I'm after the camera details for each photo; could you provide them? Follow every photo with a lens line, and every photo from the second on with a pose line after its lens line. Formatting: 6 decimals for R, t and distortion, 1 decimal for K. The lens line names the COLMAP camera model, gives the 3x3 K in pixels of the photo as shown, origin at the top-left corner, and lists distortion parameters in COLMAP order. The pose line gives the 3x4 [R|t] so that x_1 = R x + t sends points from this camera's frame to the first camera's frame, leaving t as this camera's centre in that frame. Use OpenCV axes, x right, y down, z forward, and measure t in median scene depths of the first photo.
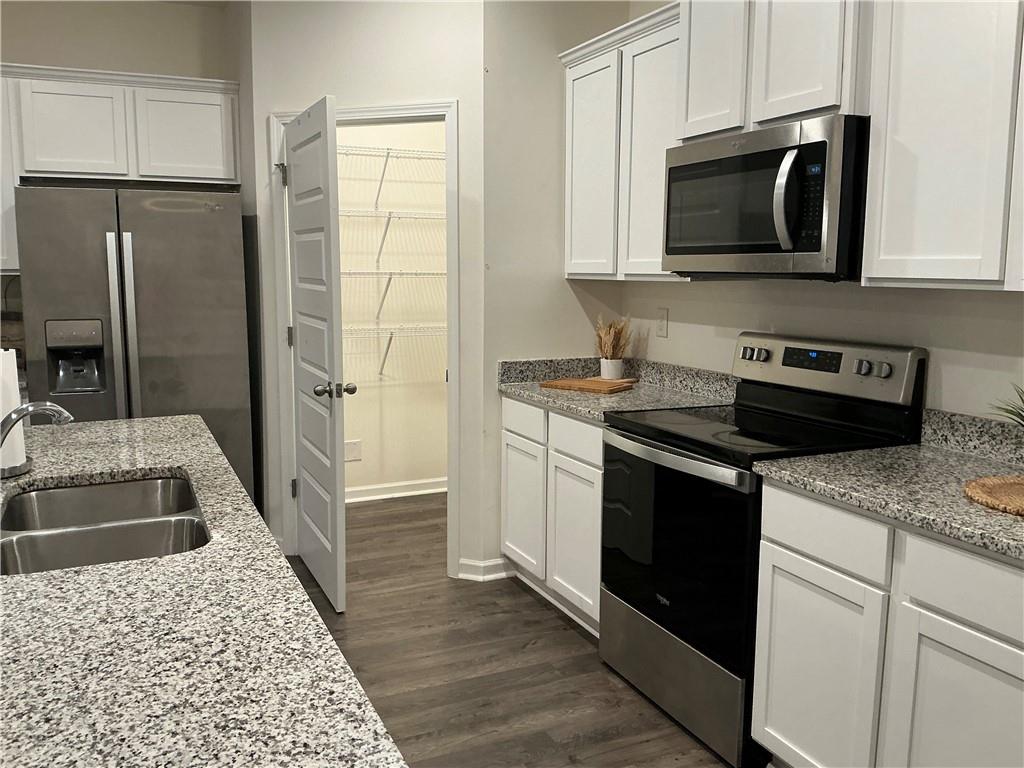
lens RADIAL K [[853.5, 0, 512.0], [0, 853.5, 384.0], [0, 0, 1]] dist [0.152369, -0.312986]
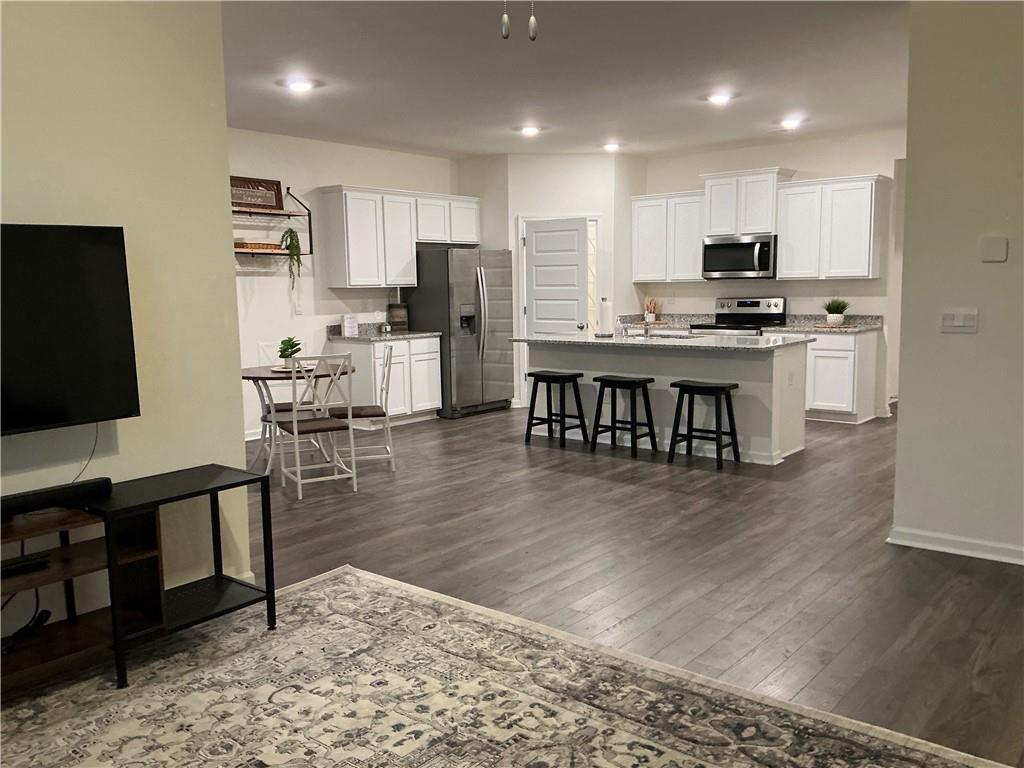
lens RADIAL K [[853.5, 0, 512.0], [0, 853.5, 384.0], [0, 0, 1]] dist [0.152369, -0.312986]
pose [[0.901305, -0.068811, 0.427686, -1.549793], [0.077389, 0.996997, -0.002681, 0.175687], [-0.426217, 0.035515, 0.903924, -1.279563]]
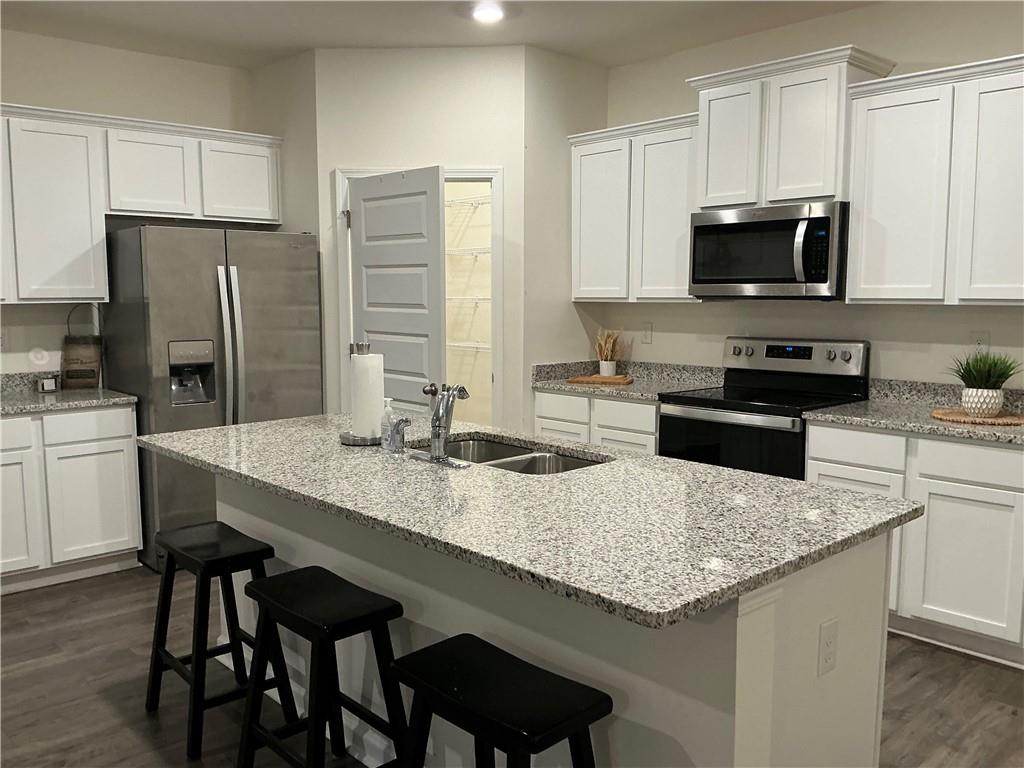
lens RADIAL K [[853.5, 0, 512.0], [0, 853.5, 384.0], [0, 0, 1]] dist [0.152369, -0.312986]
pose [[0.950918, -0.037955, 0.307106, -0.498359], [0.046538, 0.998703, -0.020671, 0.030915], [-0.305923, 0.033948, 0.951451, -0.258238]]
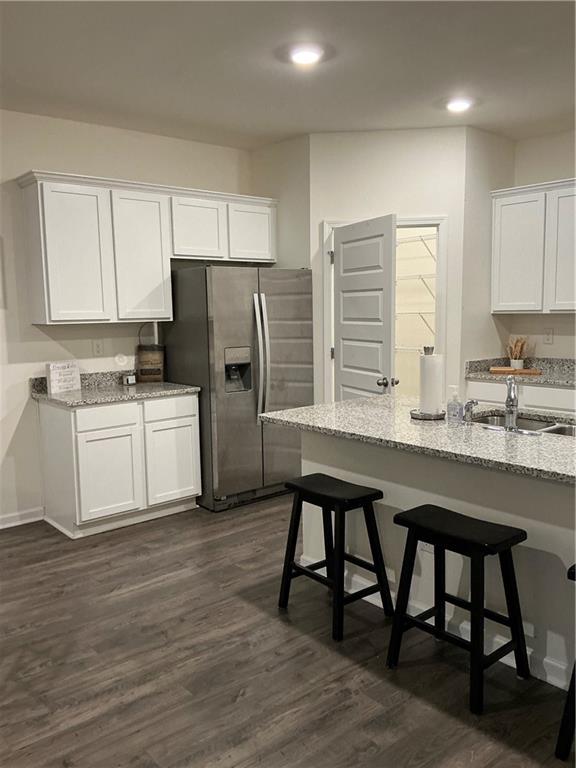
lens RADIAL K [[640.1, 0, 288.0], [0, 640.1, 384.0], [0, 0, 1]] dist [0.152369, -0.312986]
pose [[0.963015, -0.051906, 0.264401, -0.808219], [0.057228, 0.998283, -0.012462, 0.017614], [-0.263300, 0.027132, 0.964332, -0.212457]]
